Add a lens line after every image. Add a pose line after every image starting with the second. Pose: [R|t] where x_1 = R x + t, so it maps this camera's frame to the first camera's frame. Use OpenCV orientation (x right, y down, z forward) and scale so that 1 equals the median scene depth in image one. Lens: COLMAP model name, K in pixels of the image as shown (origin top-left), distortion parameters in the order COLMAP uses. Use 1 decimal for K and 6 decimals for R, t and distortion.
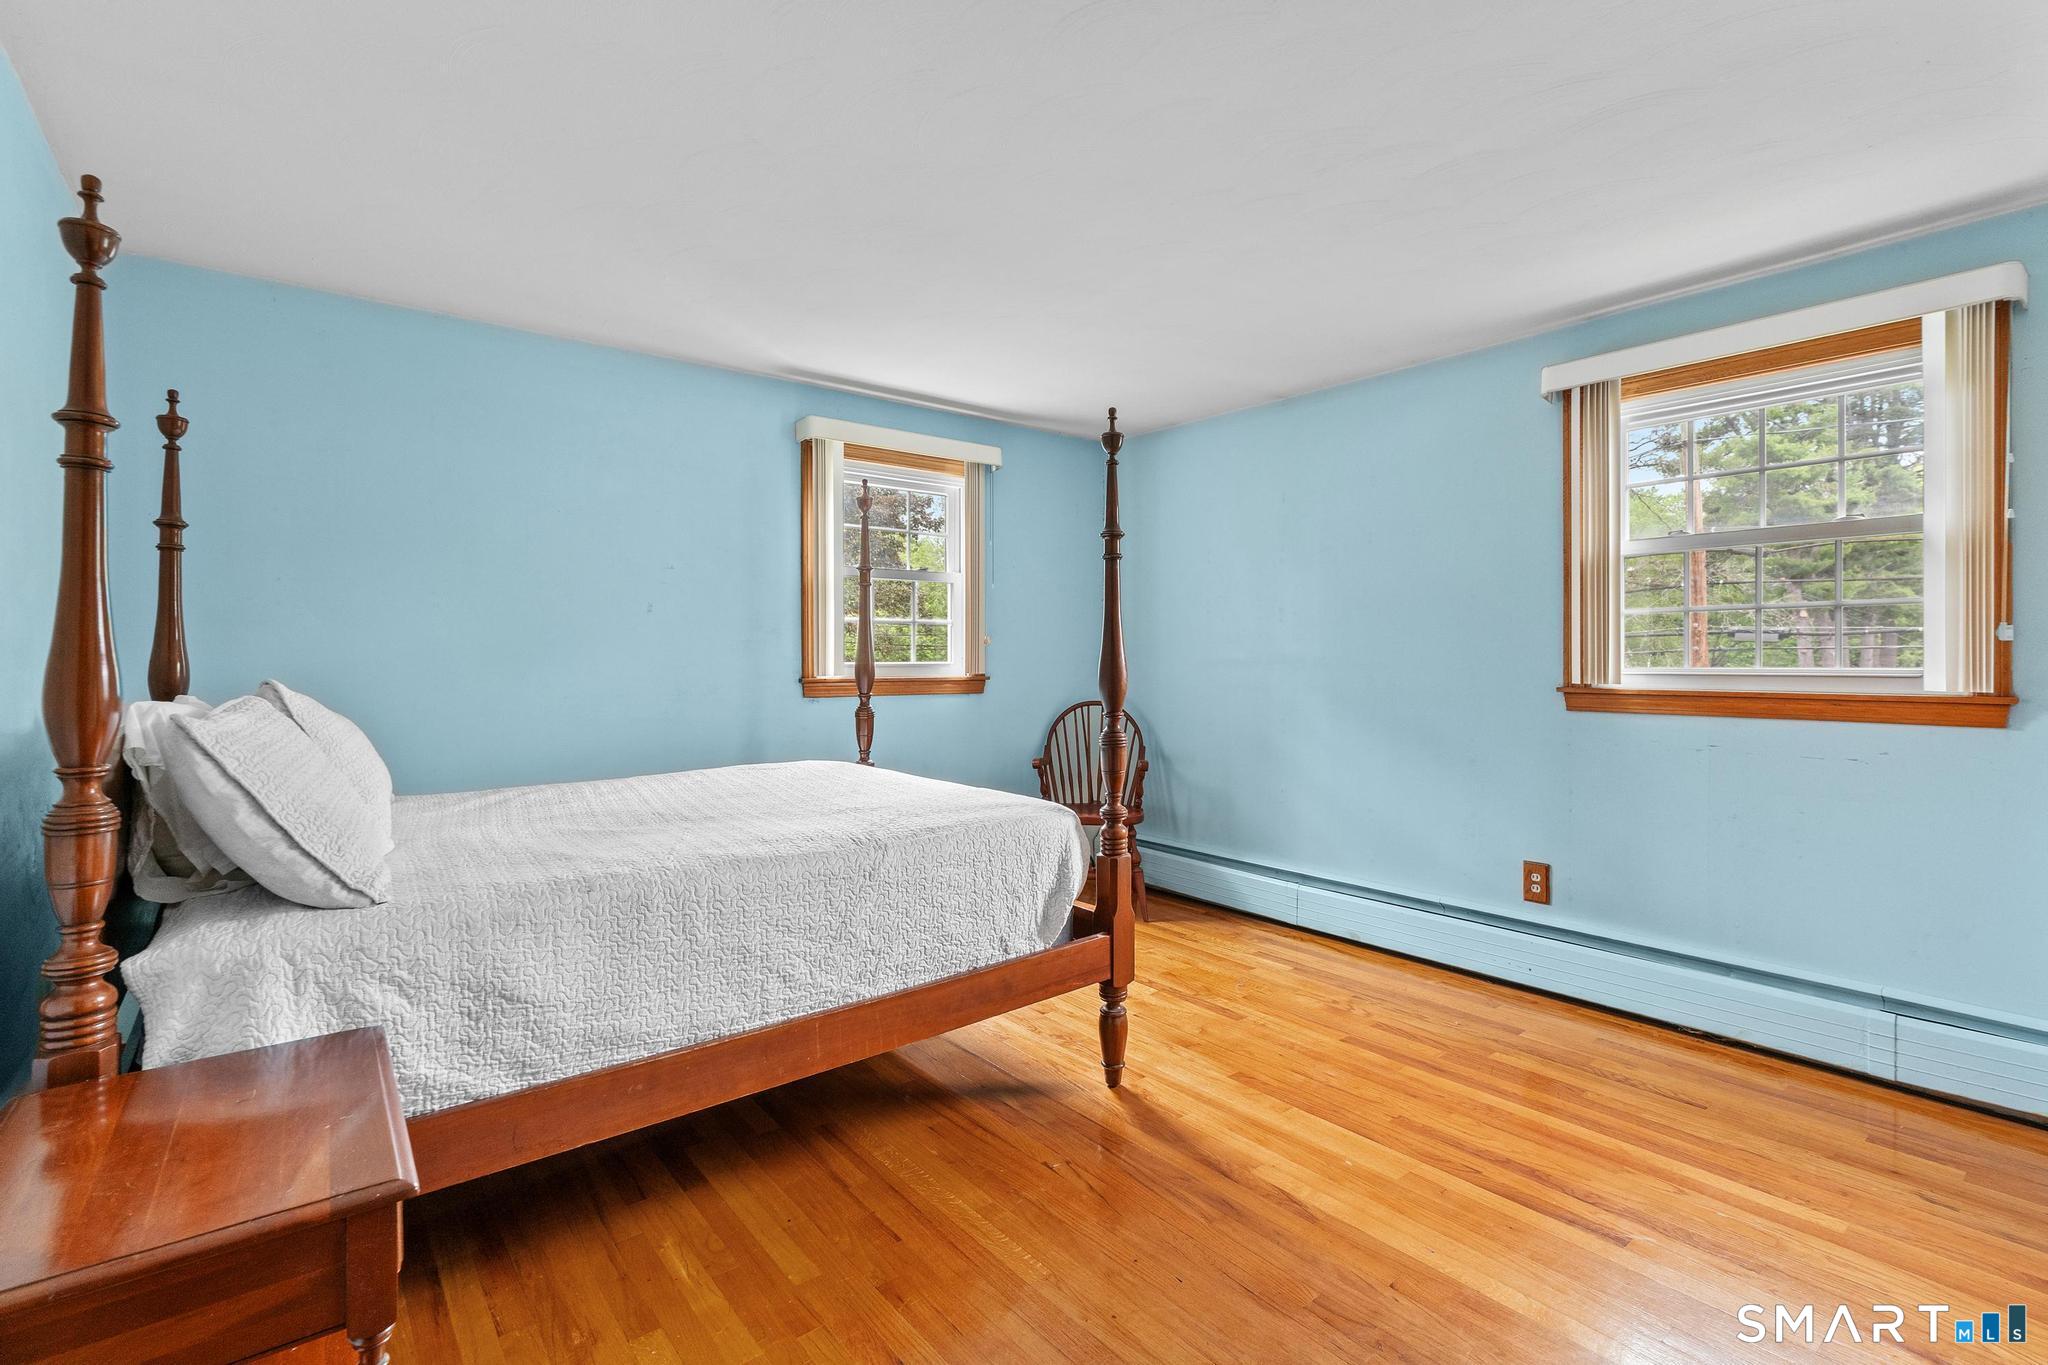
lens RADIAL K [[933.5, 0, 1022.1], [0, 933.5, 668.9], [0, 0, 1]] dist [-0.002119, -0.000129]
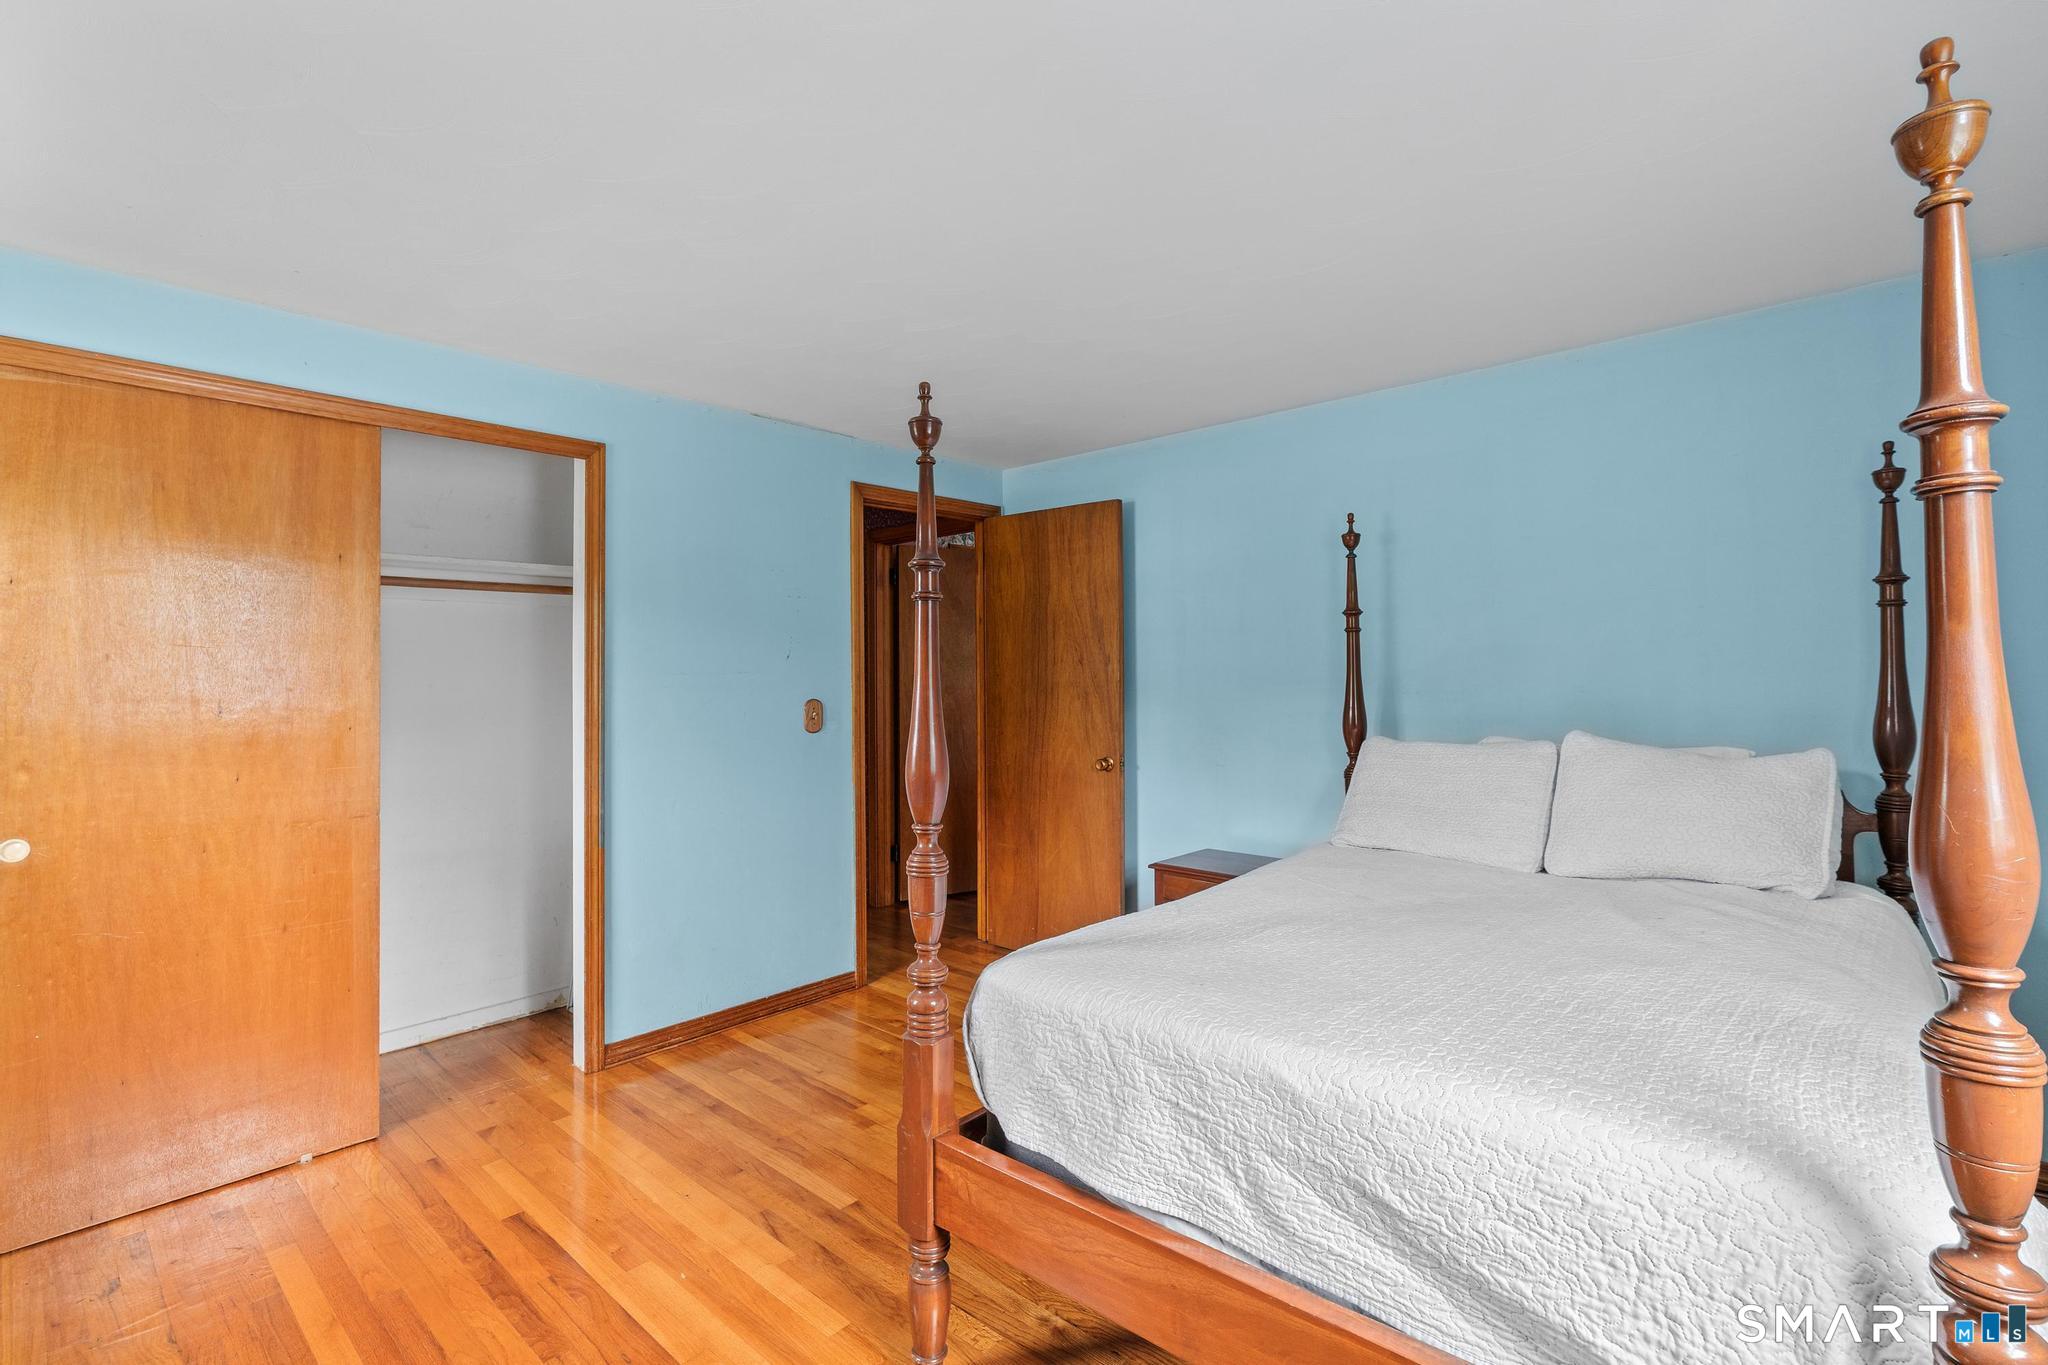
lens RADIAL K [[933.5, 0, 1022.8], [0, 933.5, 677.5], [0, 0, 1]] dist [-0.002119, -0.000129]
pose [[-0.985510, 0.014586, -0.168988, 0.158871], [0.011987, 0.999794, 0.016389, -0.082693], [0.169192, 0.014126, -0.985482, 1.930384]]
